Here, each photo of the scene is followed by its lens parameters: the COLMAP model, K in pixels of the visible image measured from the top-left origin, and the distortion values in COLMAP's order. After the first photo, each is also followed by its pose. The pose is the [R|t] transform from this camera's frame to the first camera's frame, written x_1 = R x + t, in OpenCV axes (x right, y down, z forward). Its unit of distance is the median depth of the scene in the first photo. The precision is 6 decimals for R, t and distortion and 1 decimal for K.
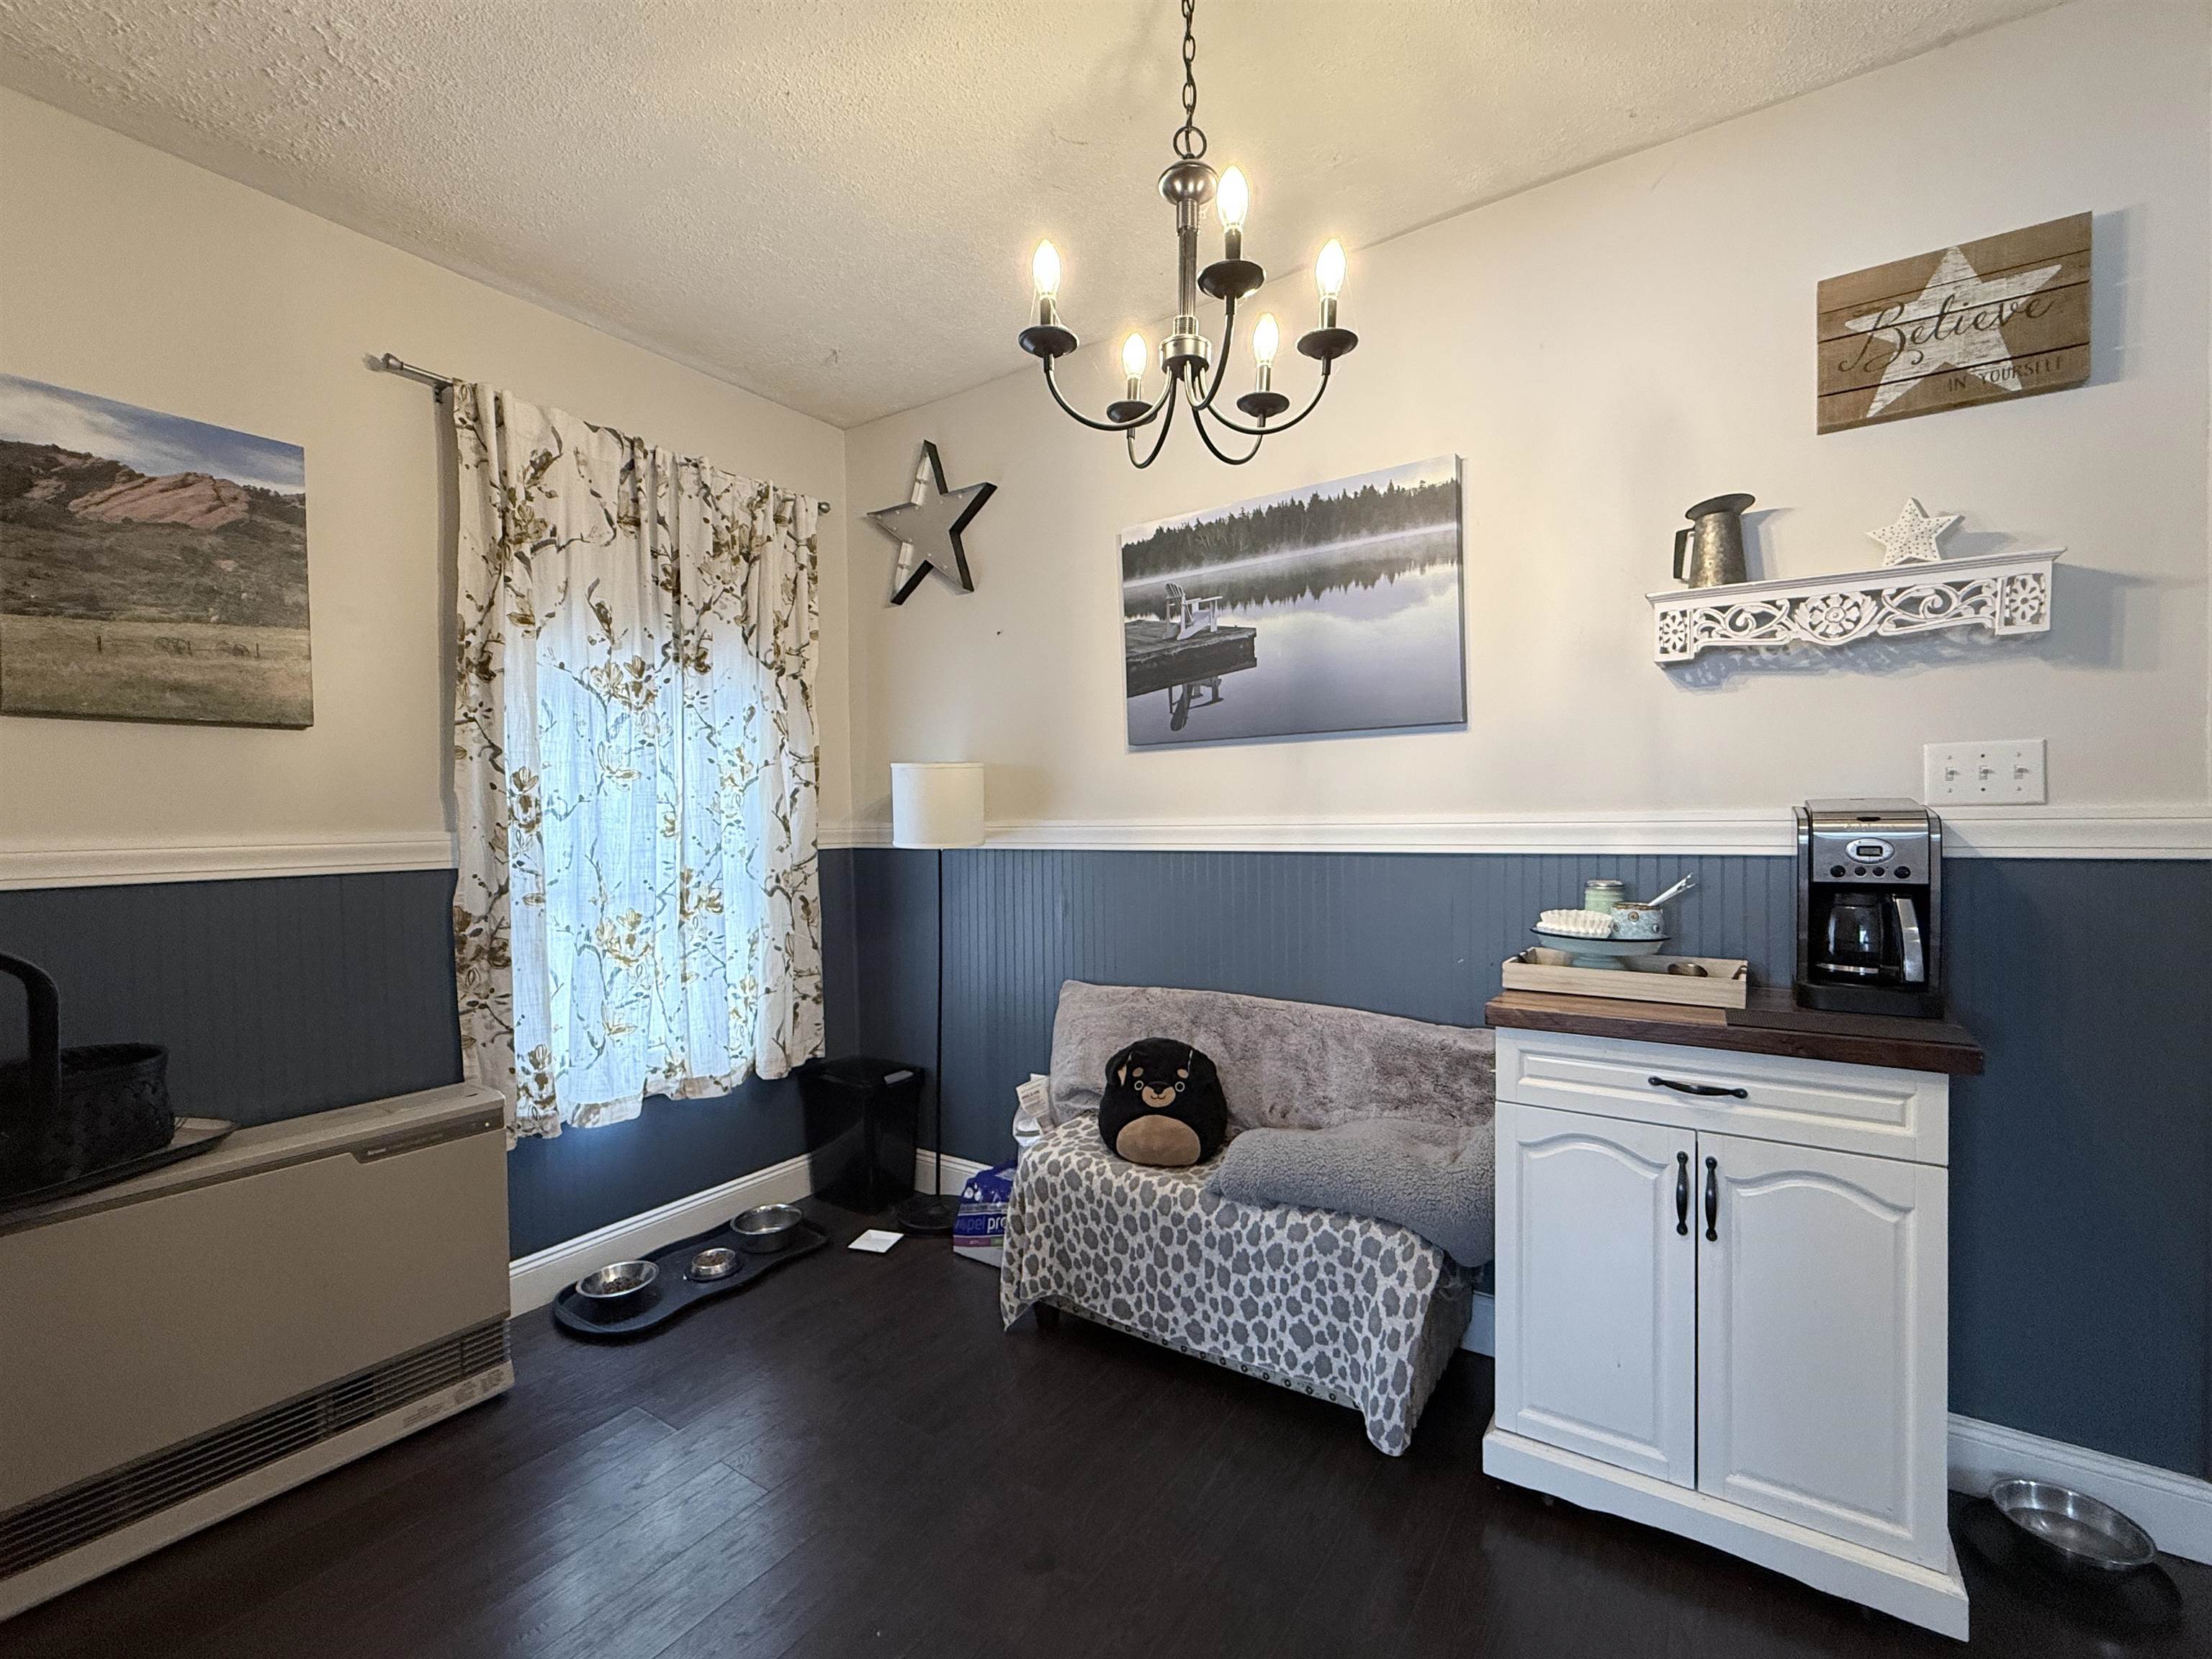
lens RADIAL K [[962.9, 0, 1105.0], [0, 962.9, 827.2], [0, 0, 1]] dist [0.003411, -0.000174]
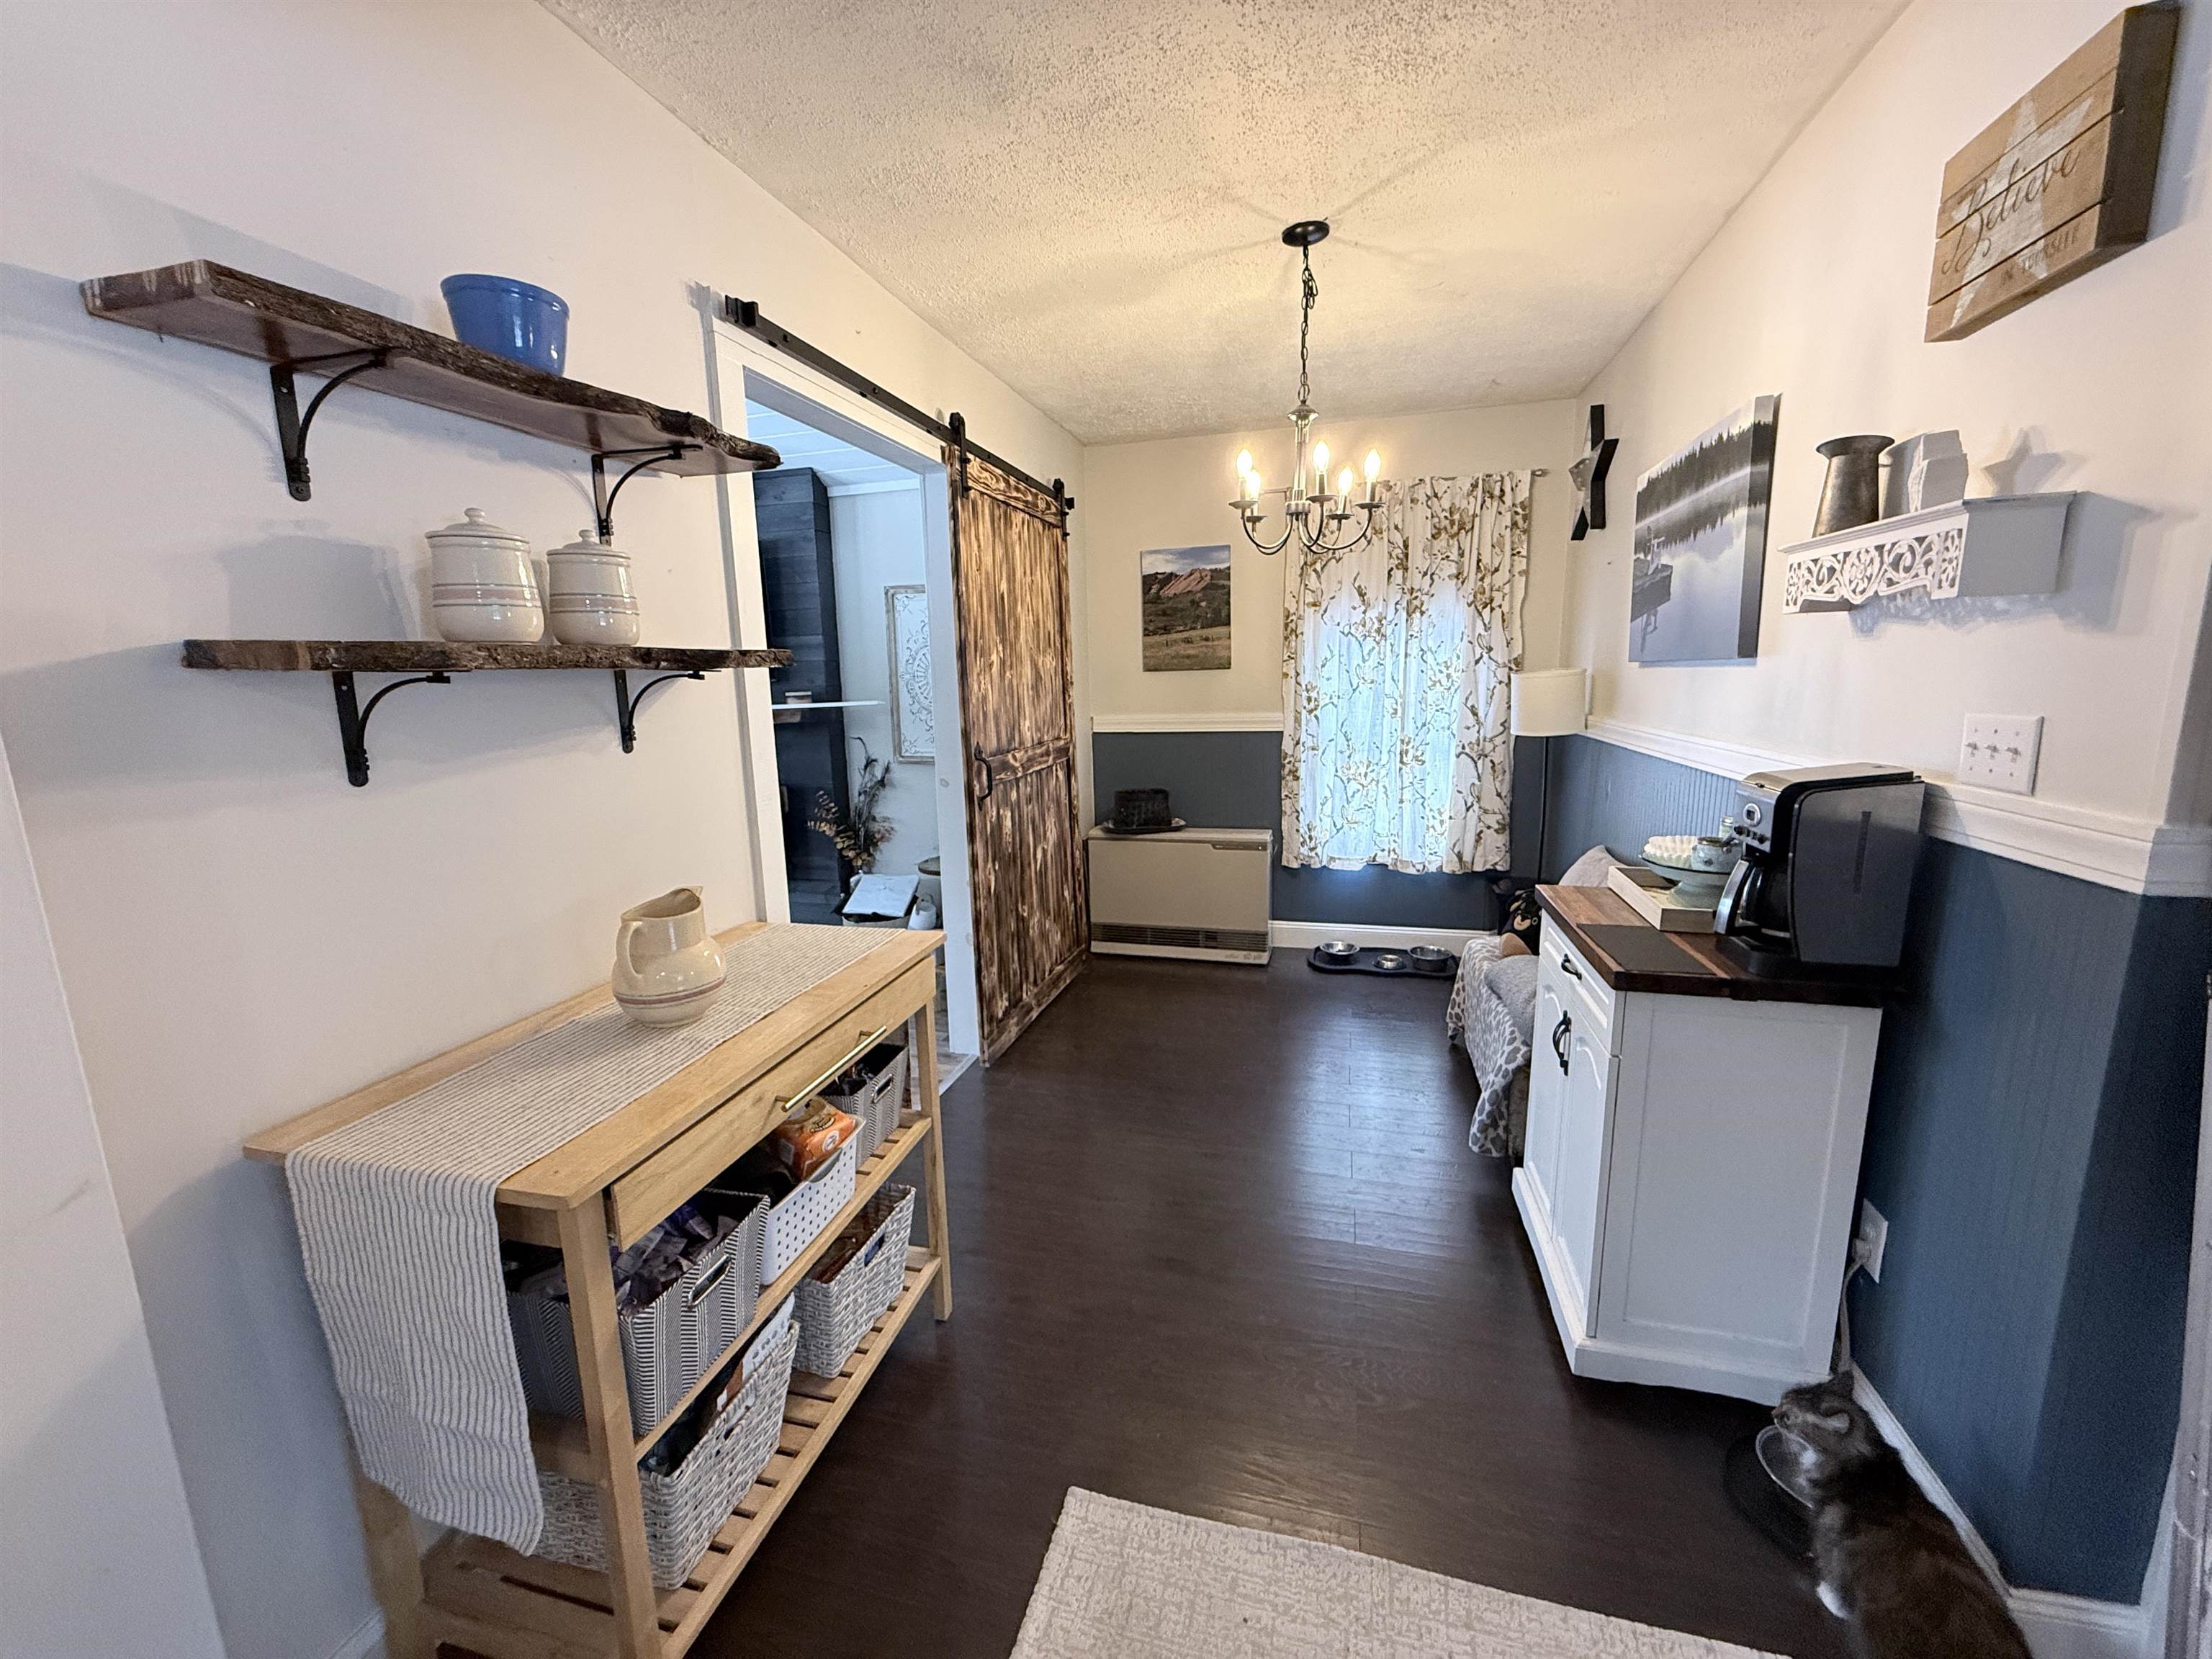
lens RADIAL K [[882.2, 0, 1102.2], [0, 882.2, 833.2], [0, 0, 1]] dist [-0.003287, 0.000322]
pose [[0.323231, 0.173835, -0.930217, 1.259331], [0.009151, 0.982363, 0.186759, -0.124496], [0.946276, -0.068879, 0.315939, 0.001338]]
